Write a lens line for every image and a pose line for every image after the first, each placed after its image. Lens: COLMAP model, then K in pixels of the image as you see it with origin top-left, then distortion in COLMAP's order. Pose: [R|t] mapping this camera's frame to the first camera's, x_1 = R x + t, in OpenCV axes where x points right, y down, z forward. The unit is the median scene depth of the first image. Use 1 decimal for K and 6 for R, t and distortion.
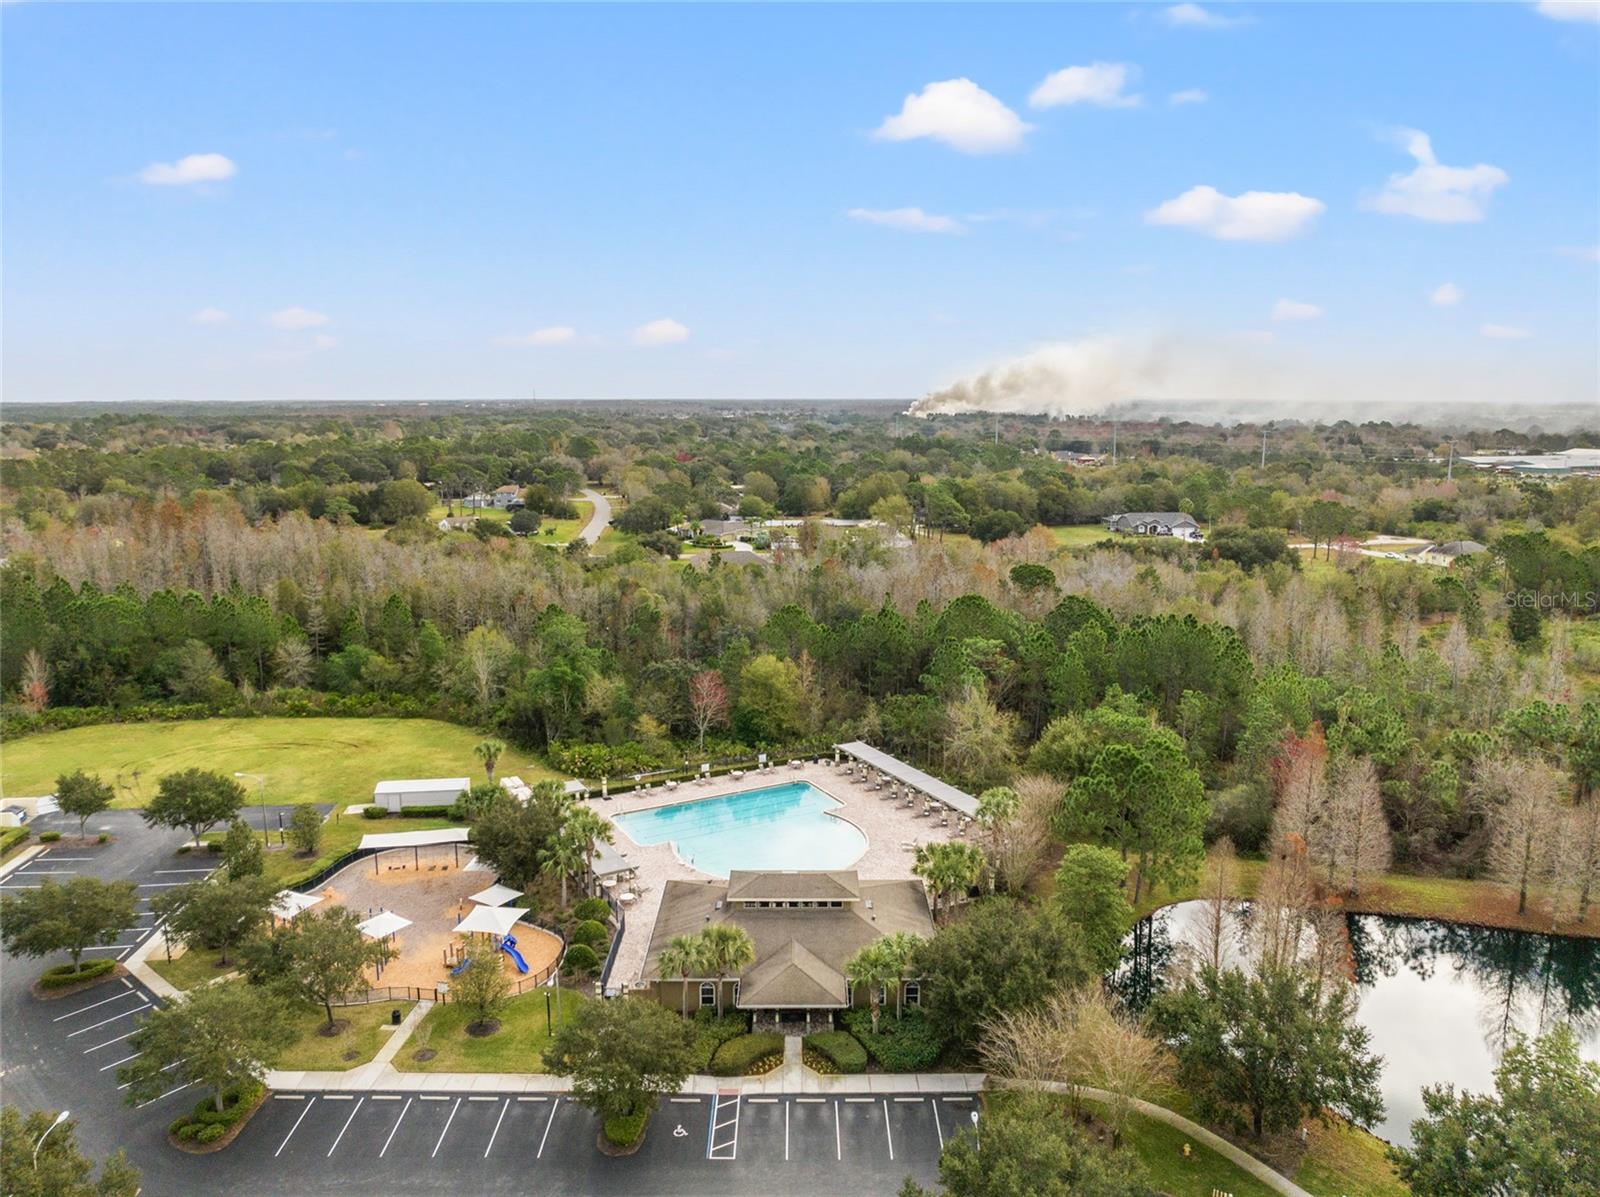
lens RADIAL K [[1111.2, 0, 798.7], [0, 1111.2, 598.1], [0, 0, 1]] dist [-0.027520, -0.006159]
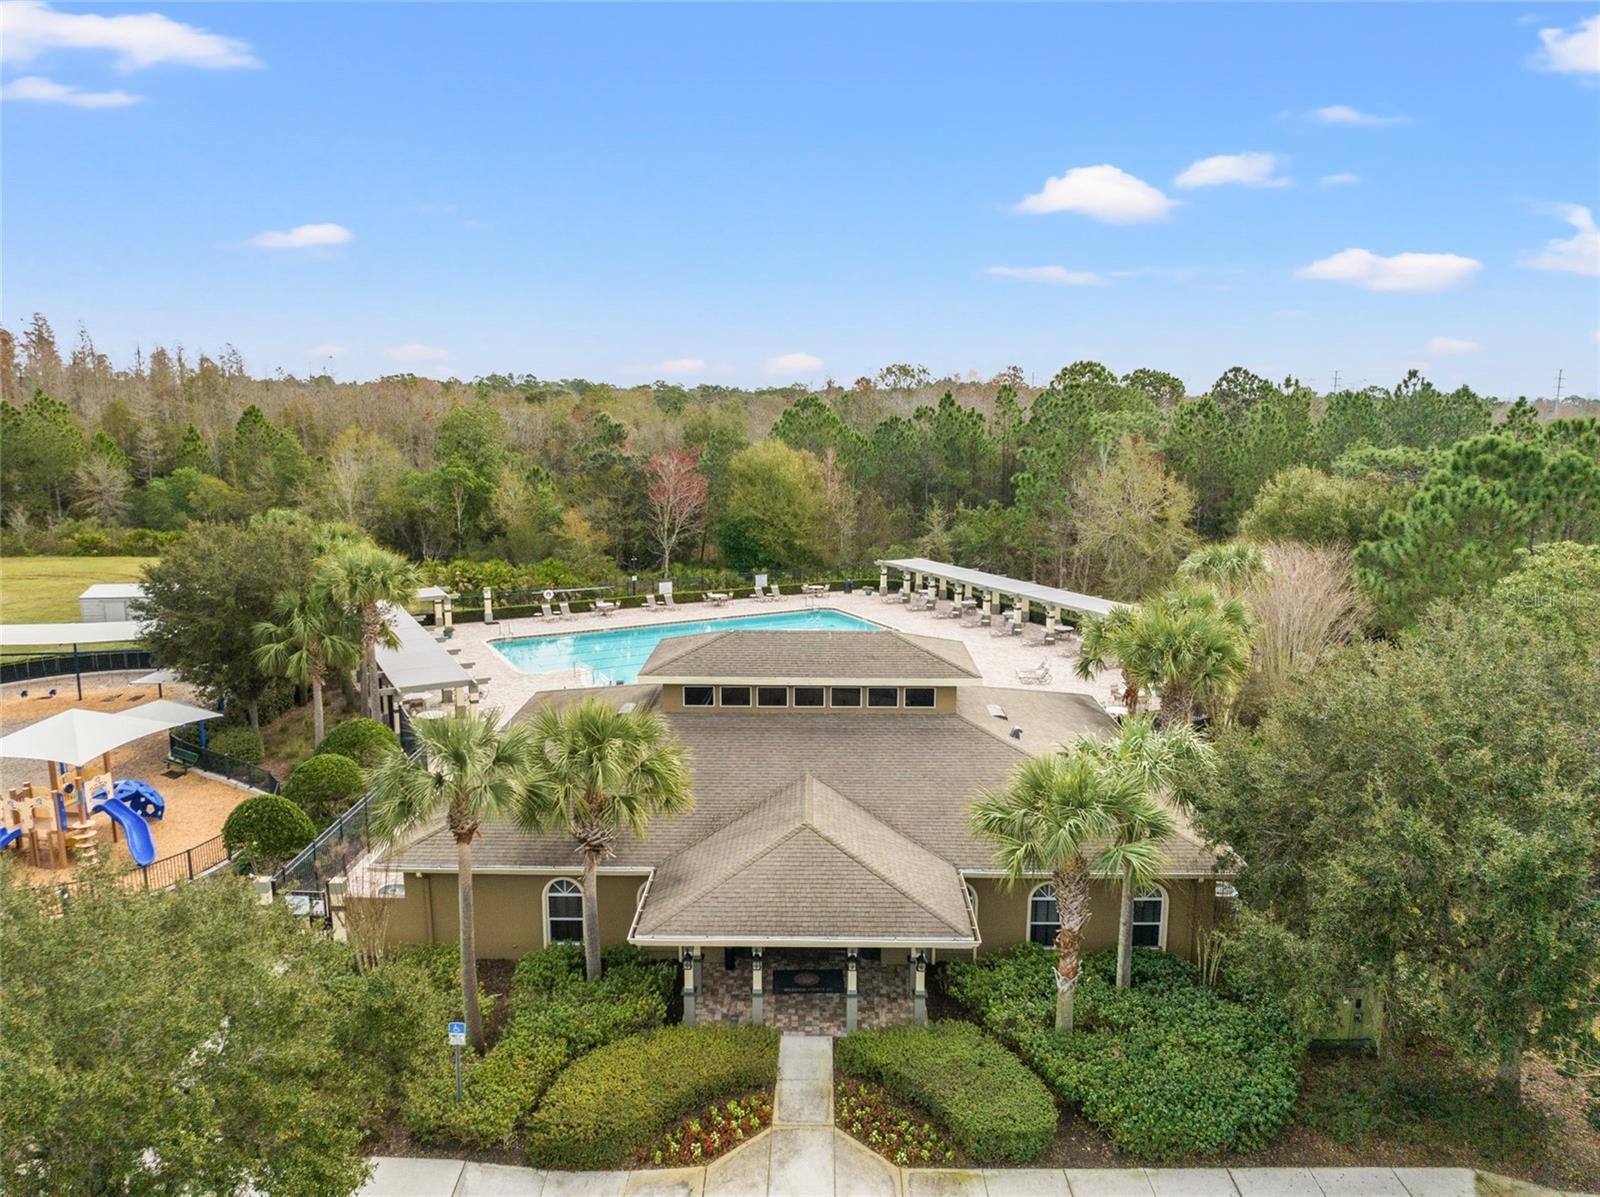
lens RADIAL K [[1111.2, 0, 799.6], [0, 1111.2, 599.0], [0, 0, 1]] dist [-0.027520, -0.006159]
pose [[0.999841, 0.006202, -0.016720, -0.002092], [-0.006177, 0.999980, 0.001528, 0.264697], [0.016729, -0.001425, 0.999859, 0.668480]]
